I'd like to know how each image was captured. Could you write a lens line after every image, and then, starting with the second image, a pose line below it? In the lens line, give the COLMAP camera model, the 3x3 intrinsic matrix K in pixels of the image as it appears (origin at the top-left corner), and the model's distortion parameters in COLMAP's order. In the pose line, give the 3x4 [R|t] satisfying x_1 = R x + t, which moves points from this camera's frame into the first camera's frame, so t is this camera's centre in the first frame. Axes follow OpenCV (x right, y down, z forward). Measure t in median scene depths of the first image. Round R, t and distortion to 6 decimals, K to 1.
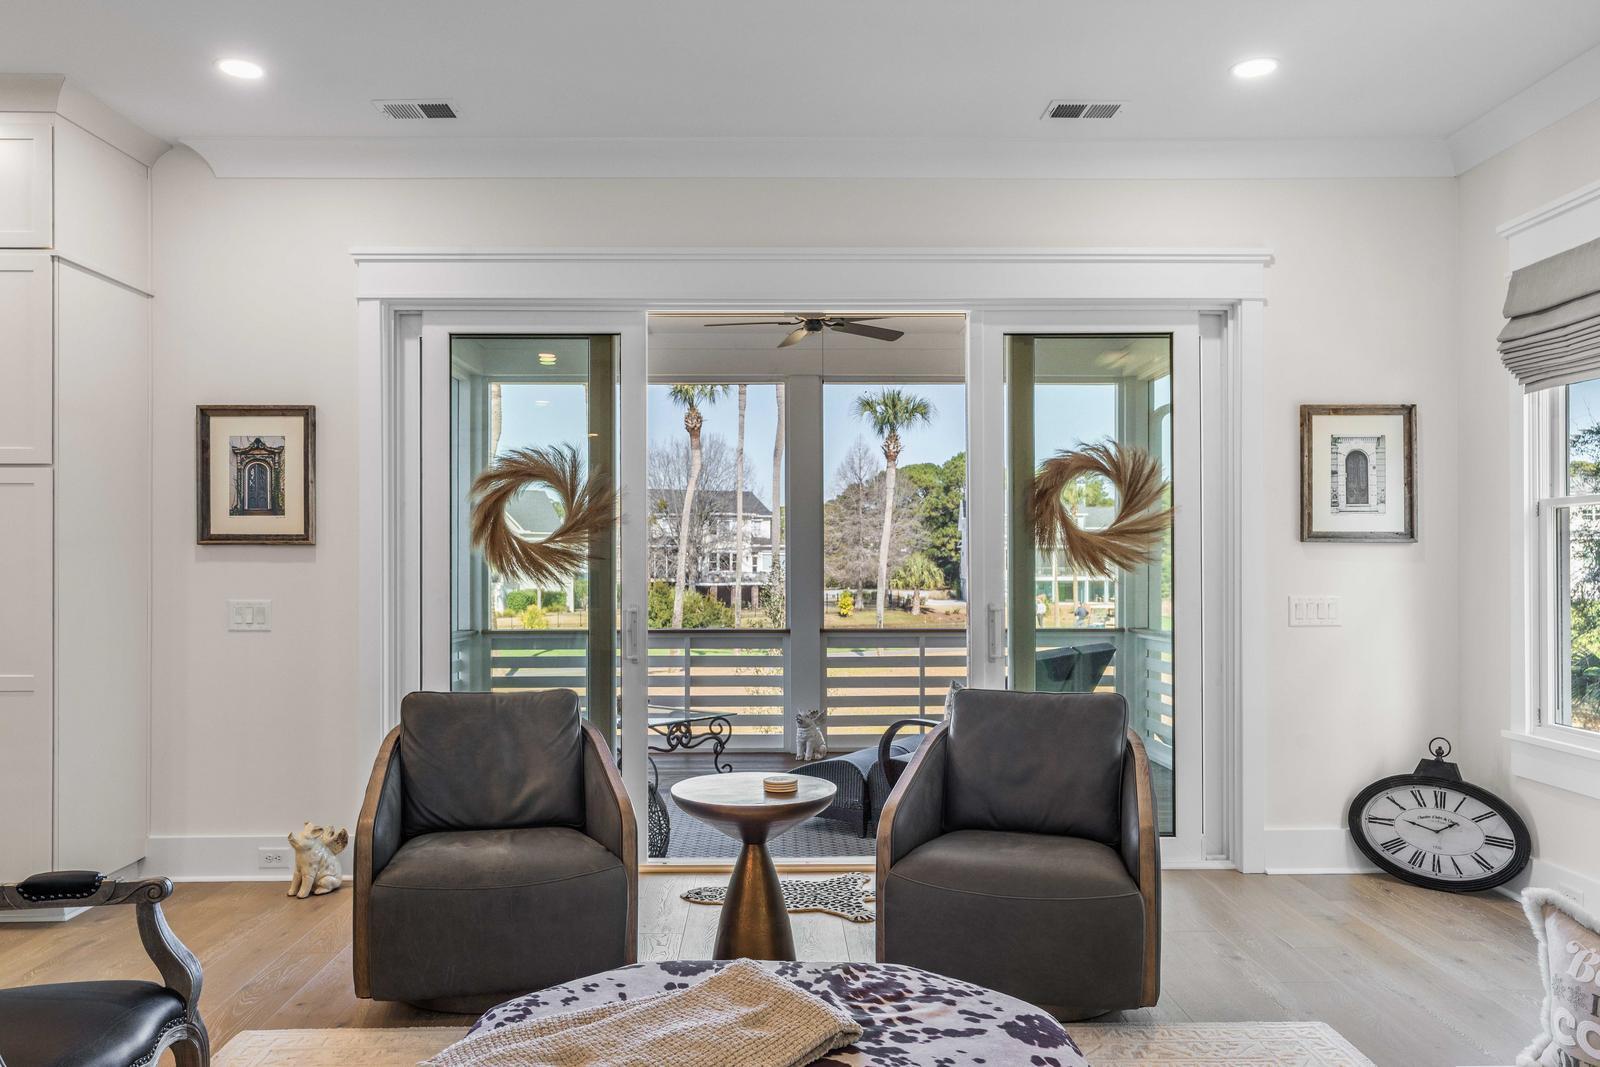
lens RADIAL K [[1189.0, 0, 794.0], [0, 1189.0, 555.3], [0, 0, 1]] dist [0.002917, -0.004503]
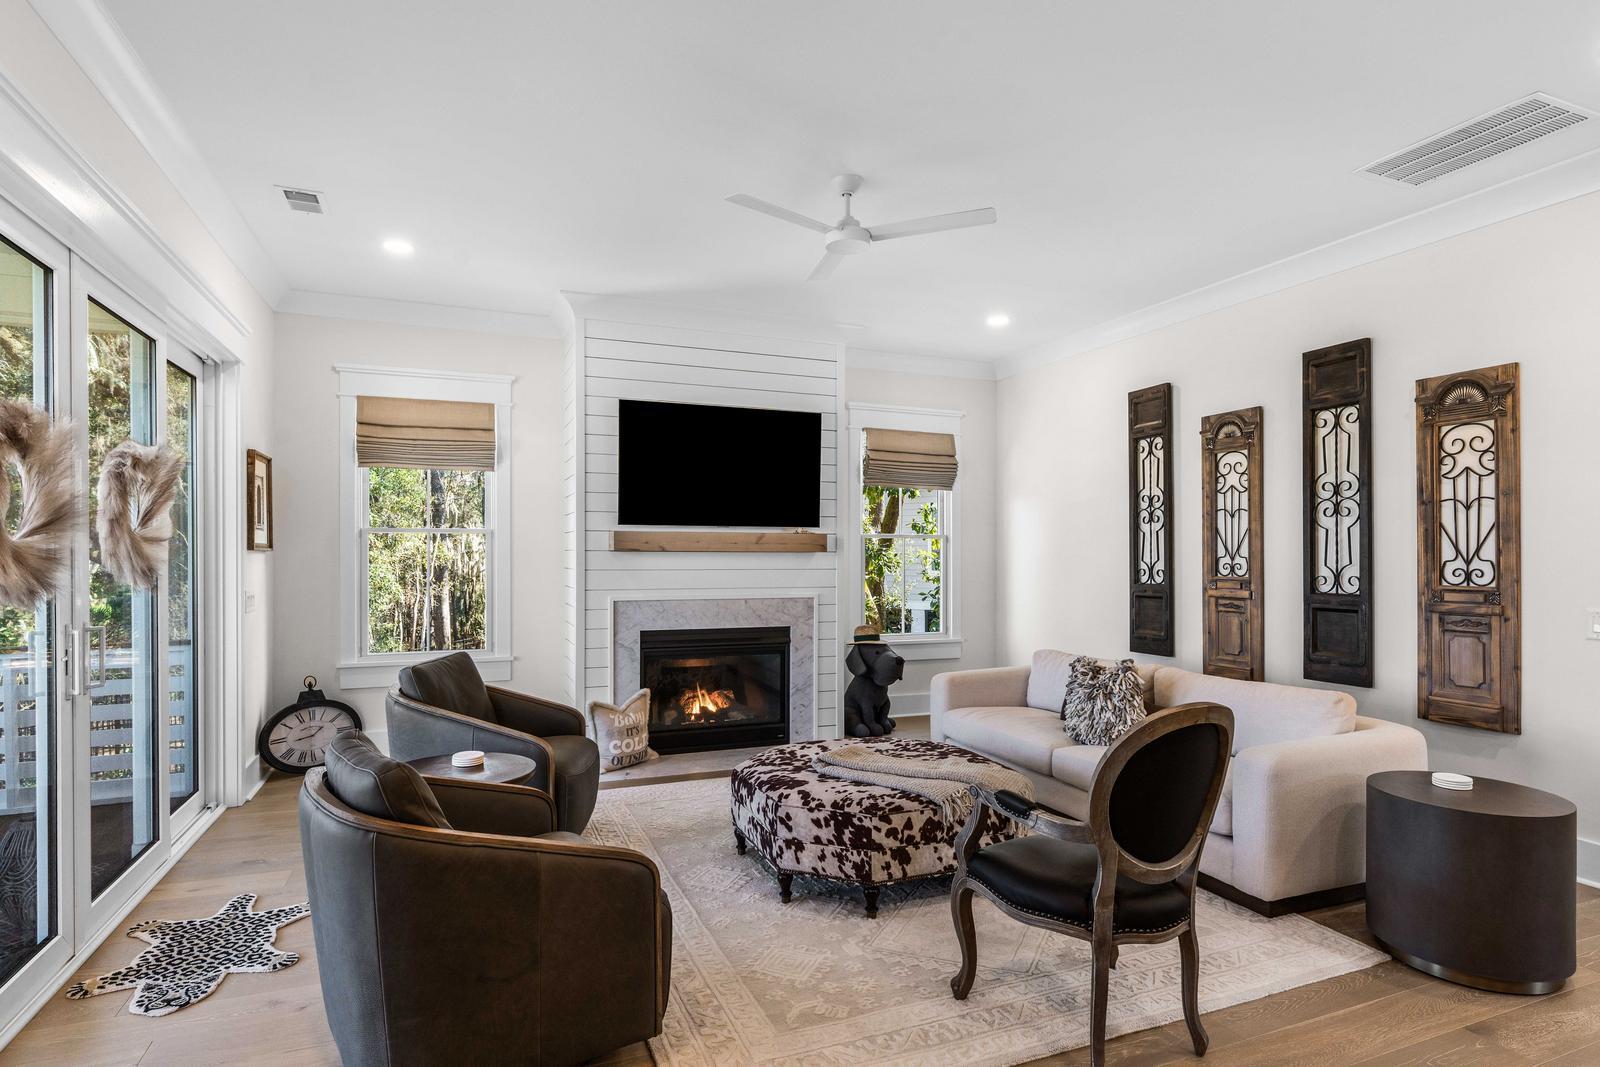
lens RADIAL K [[838.3, 0, 794.3], [0, 838.3, 554.5], [0, 0, 1]] dist [-0.002228, 0.001421]
pose [[-0.354643, 0.002968, 0.934997, -0.694630], [-0.004114, 0.999980, -0.004735, -0.004390], [-0.934993, -0.005526, -0.354624, 0.769460]]
